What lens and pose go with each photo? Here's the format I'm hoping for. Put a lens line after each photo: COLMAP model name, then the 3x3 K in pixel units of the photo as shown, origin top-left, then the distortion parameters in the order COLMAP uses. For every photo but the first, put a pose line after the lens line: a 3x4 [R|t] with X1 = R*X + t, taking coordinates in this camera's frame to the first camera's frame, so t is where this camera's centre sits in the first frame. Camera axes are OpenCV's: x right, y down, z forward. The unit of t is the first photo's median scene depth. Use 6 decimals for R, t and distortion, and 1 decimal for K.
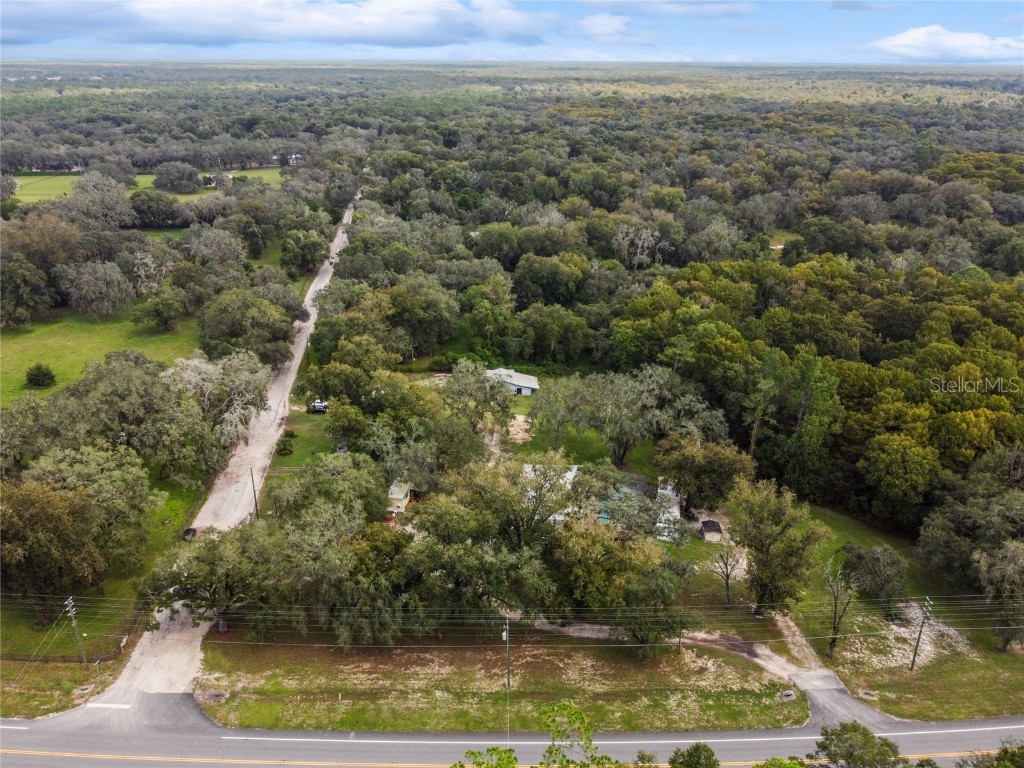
lens RADIAL K [[777.8, 0, 512.0], [0, 777.8, 384.0], [0, 0, 1]] dist [-0.003667, -0.002357]
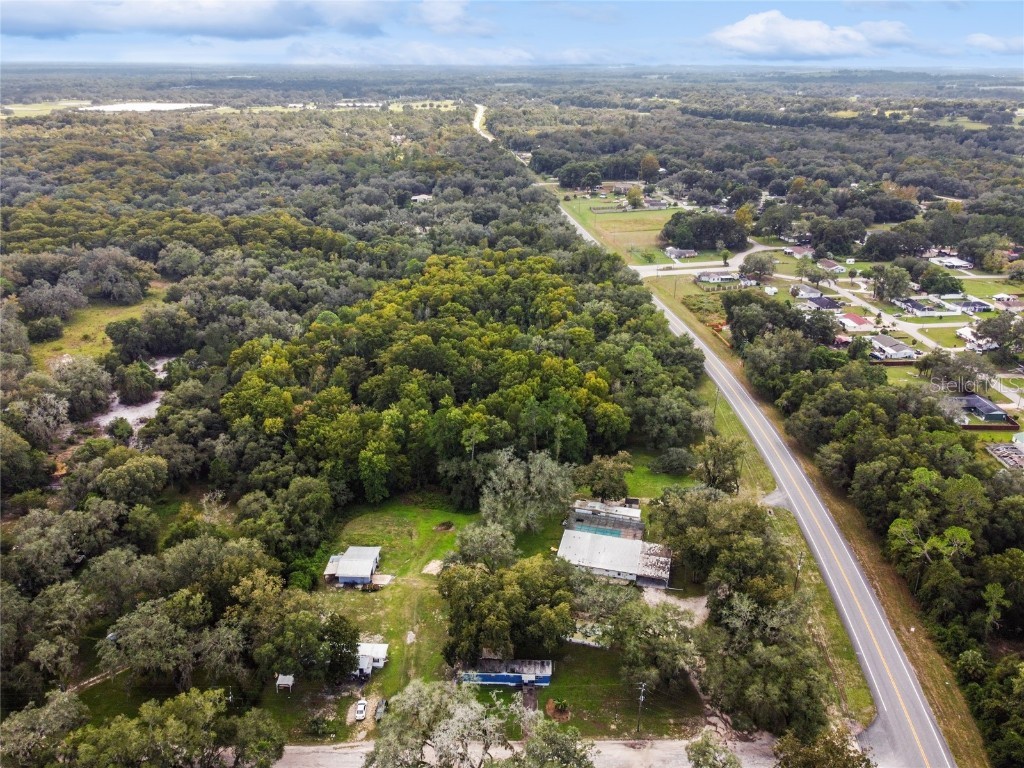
lens RADIAL K [[777.8, 0, 512.0], [0, 777.8, 384.0], [0, 0, 1]] dist [-0.003667, -0.002357]
pose [[0.108178, -0.386302, 0.916007, -1.482415], [0.384298, 0.866034, 0.319843, -0.821307], [-0.916849, 0.317420, 0.242141, 1.000962]]
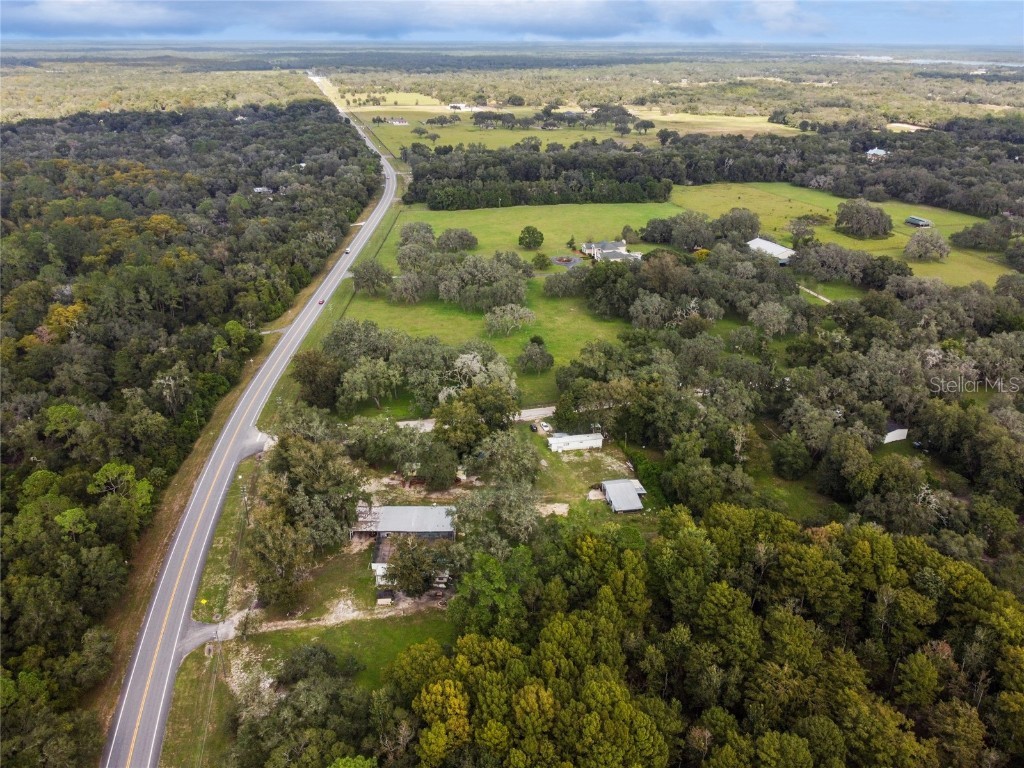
lens RADIAL K [[777.8, 0, 512.0], [0, 777.8, 384.0], [0, 0, 1]] dist [-0.003667, -0.002357]
pose [[0.152740, 0.399661, -0.903848, 1.777960], [-0.389357, 0.864943, 0.316661, -0.838066], [0.908334, 0.303553, 0.287722, 0.921000]]
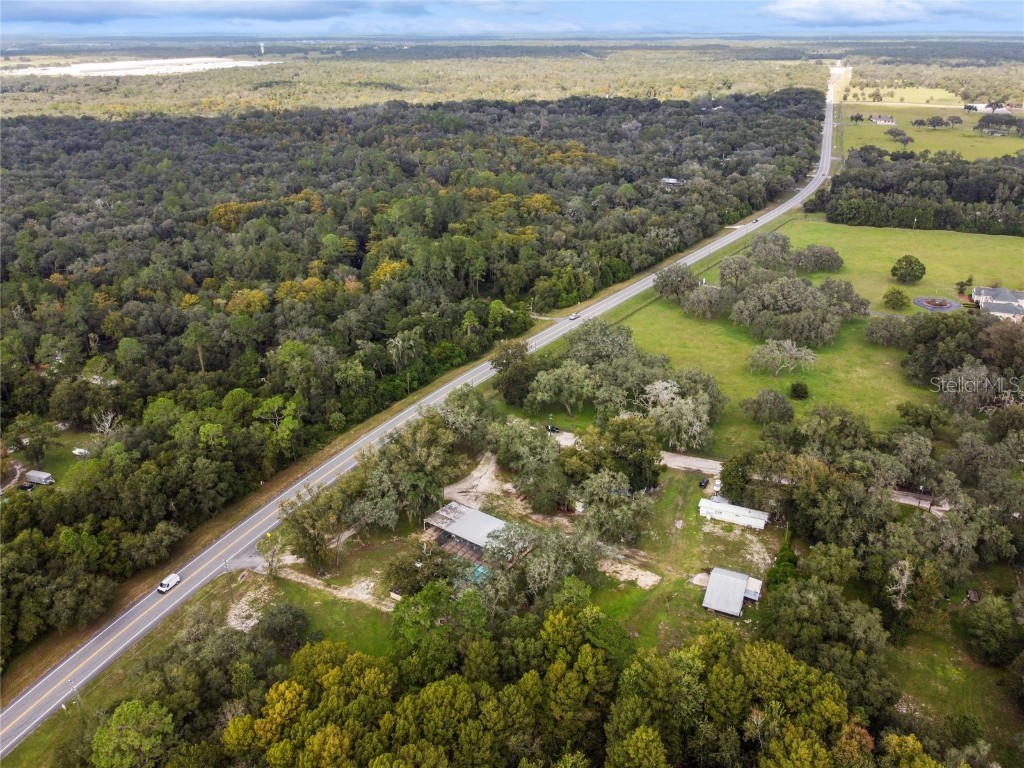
lens RADIAL K [[810.5, 0, 510.9], [0, 810.5, 357.2], [0, 0, 1]] dist [-0.003892, -0.005157]
pose [[-0.461510, 0.334875, -0.821503, 1.537829], [-0.341956, 0.787308, 0.513042, -1.186558], [0.818581, 0.517692, -0.248838, 1.695866]]
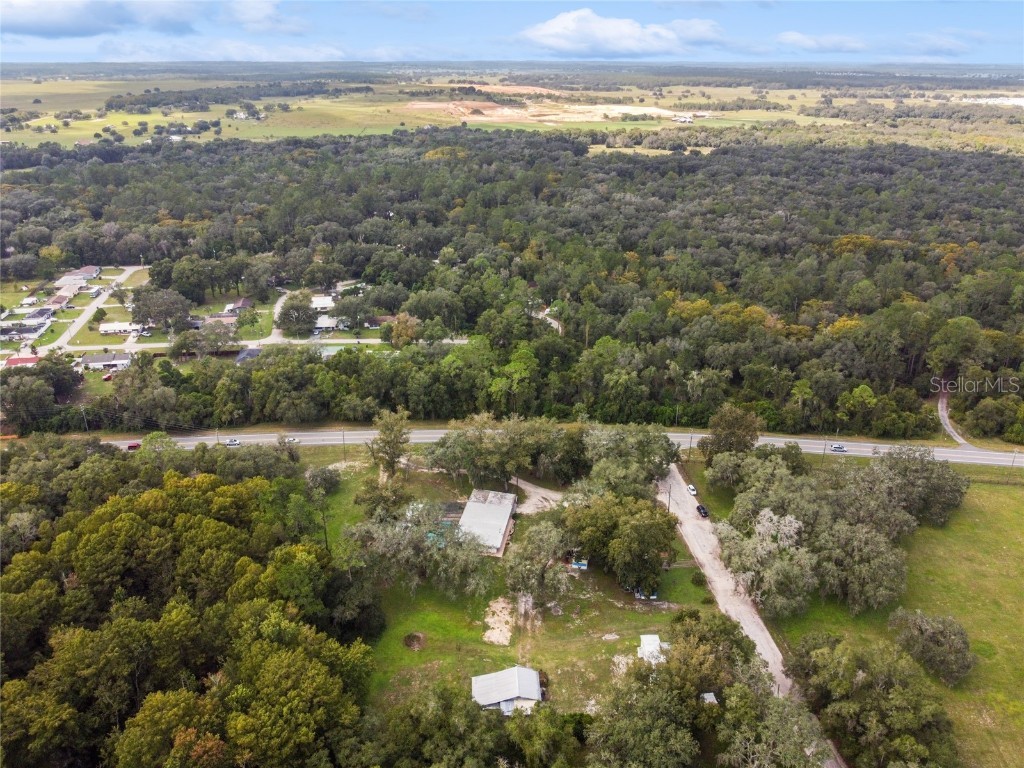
lens RADIAL K [[772.2, 0, 512.0], [0, 772.2, 384.0], [0, 0, 1]] dist [-0.017467, -0.002639]
pose [[-0.999892, -0.012893, 0.007099, -0.014759], [-0.003849, 0.694565, 0.719420, -1.548155], [-0.014206, 0.719315, -0.694539, 2.541189]]
